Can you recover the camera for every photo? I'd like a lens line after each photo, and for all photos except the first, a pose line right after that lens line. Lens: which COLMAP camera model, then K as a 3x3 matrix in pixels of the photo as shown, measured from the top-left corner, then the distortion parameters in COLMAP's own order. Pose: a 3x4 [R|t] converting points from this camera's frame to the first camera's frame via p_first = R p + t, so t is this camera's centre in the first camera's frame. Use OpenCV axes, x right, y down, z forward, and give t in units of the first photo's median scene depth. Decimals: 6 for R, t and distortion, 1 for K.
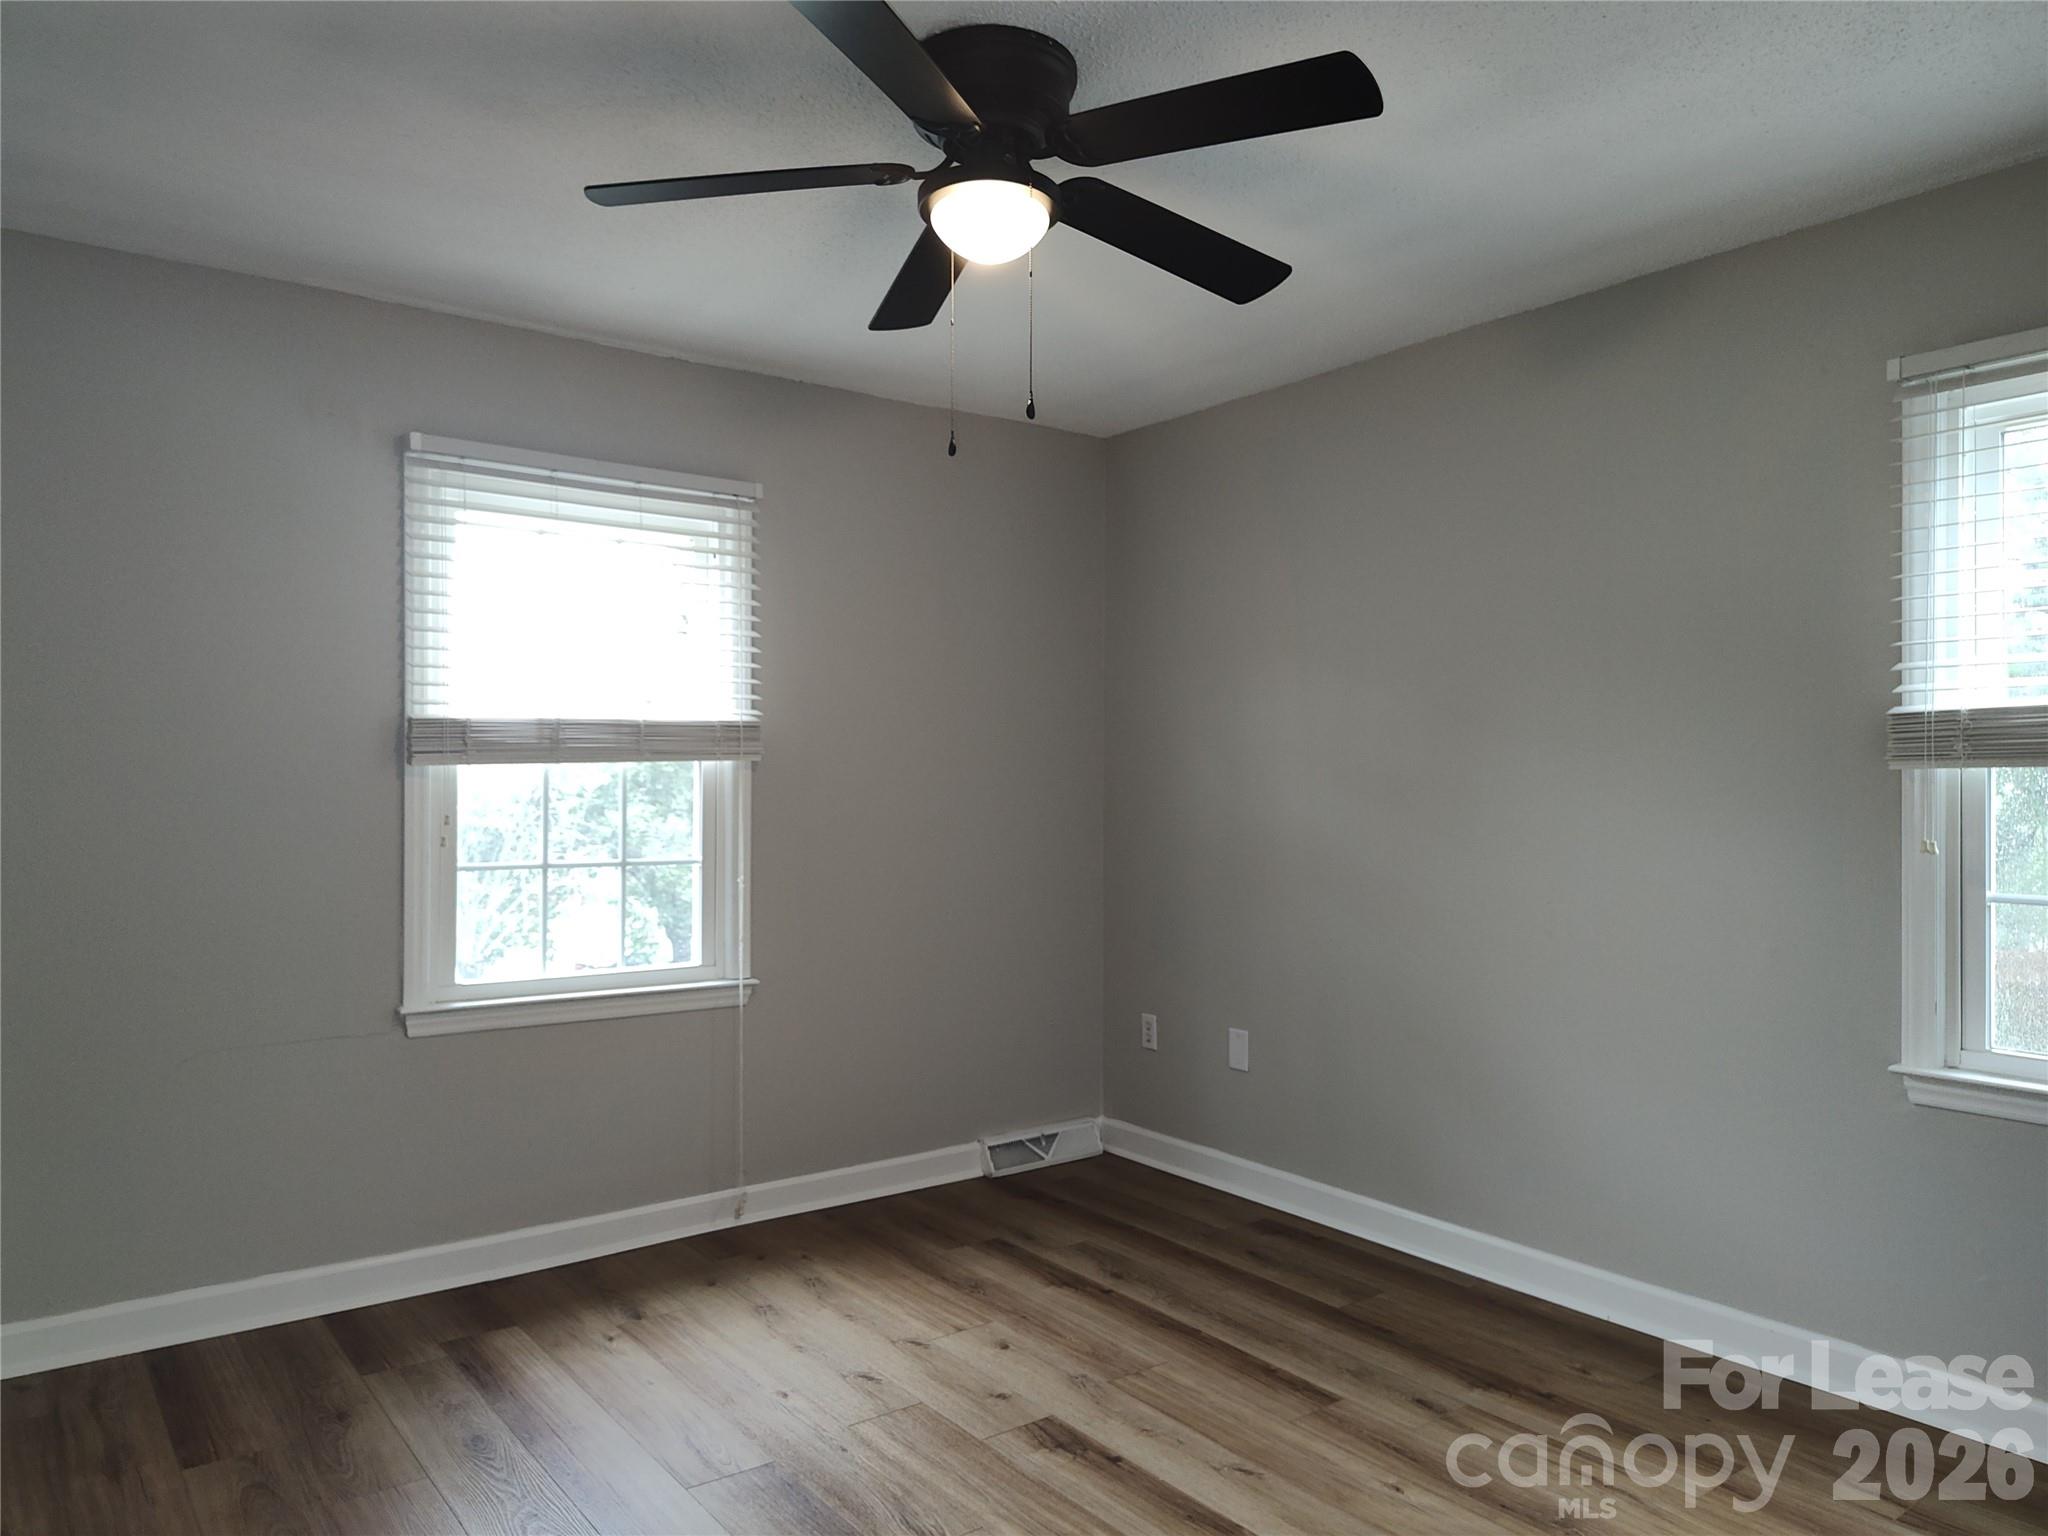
lens RADIAL K [[1385.7, 0, 1039.4], [0, 1385.7, 773.5], [0, 0, 1]] dist [0.039959, -0.044847]
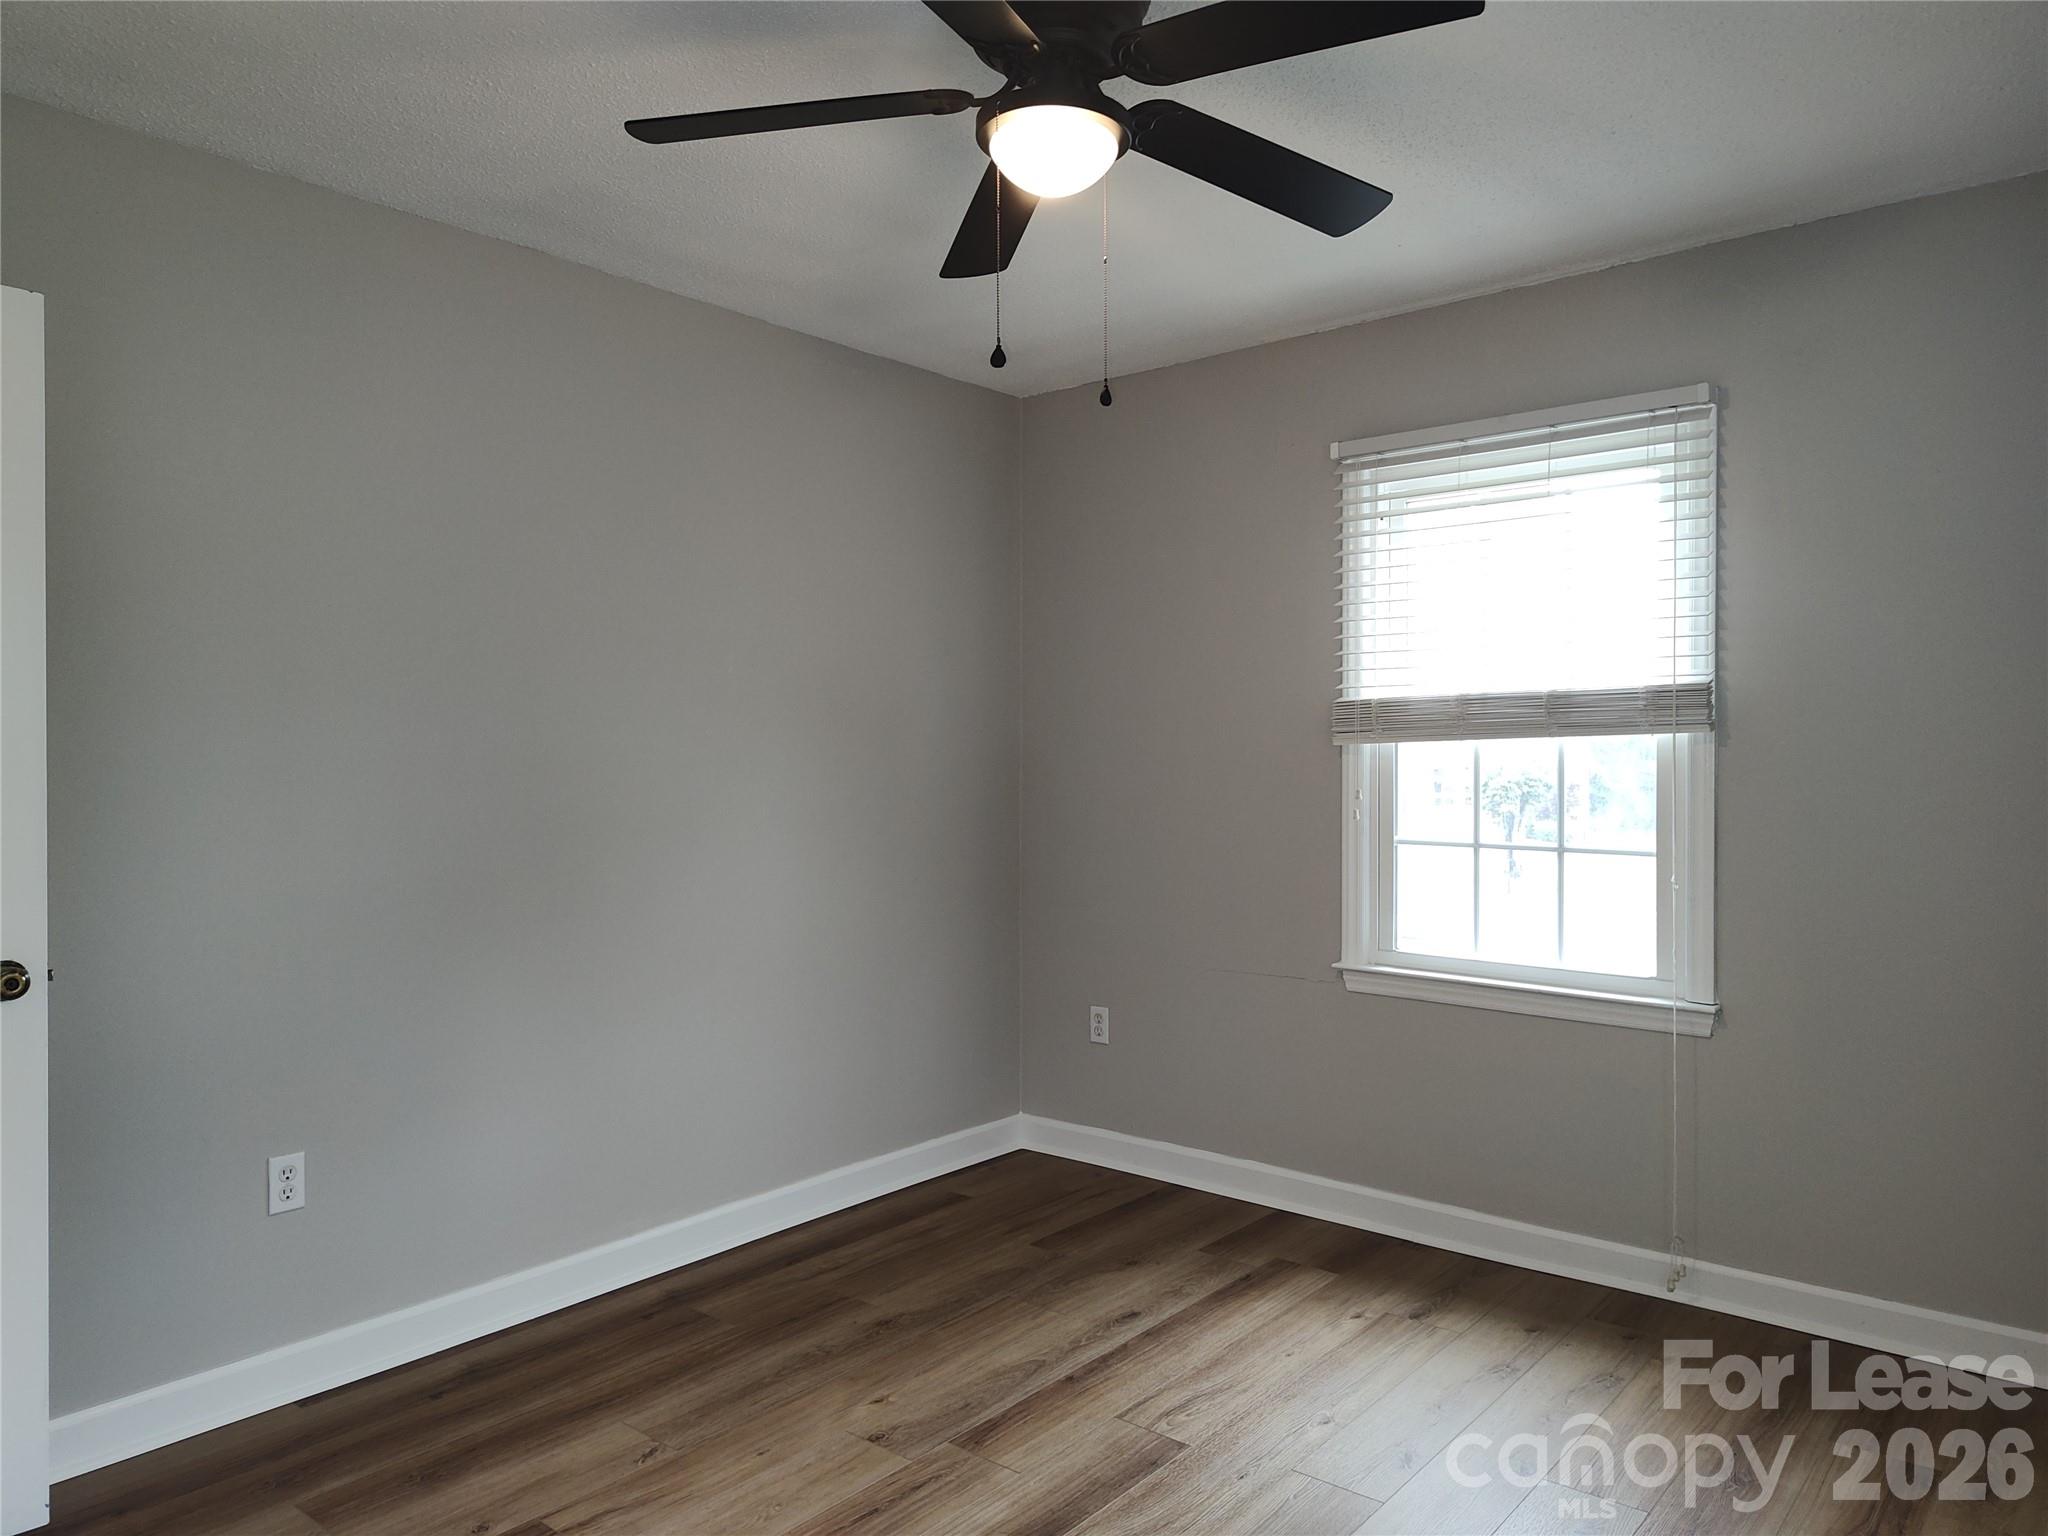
lens RADIAL K [[1385.7, 0, 1040.7], [0, 1385.7, 777.6], [0, 0, 1]] dist [0.039959, -0.044847]
pose [[0.231156, 0.004105, -0.972908, 0.522886], [0.000244, 0.999991, 0.004277, 0.014769], [0.972917, -0.001226, 0.231153, 0.476865]]
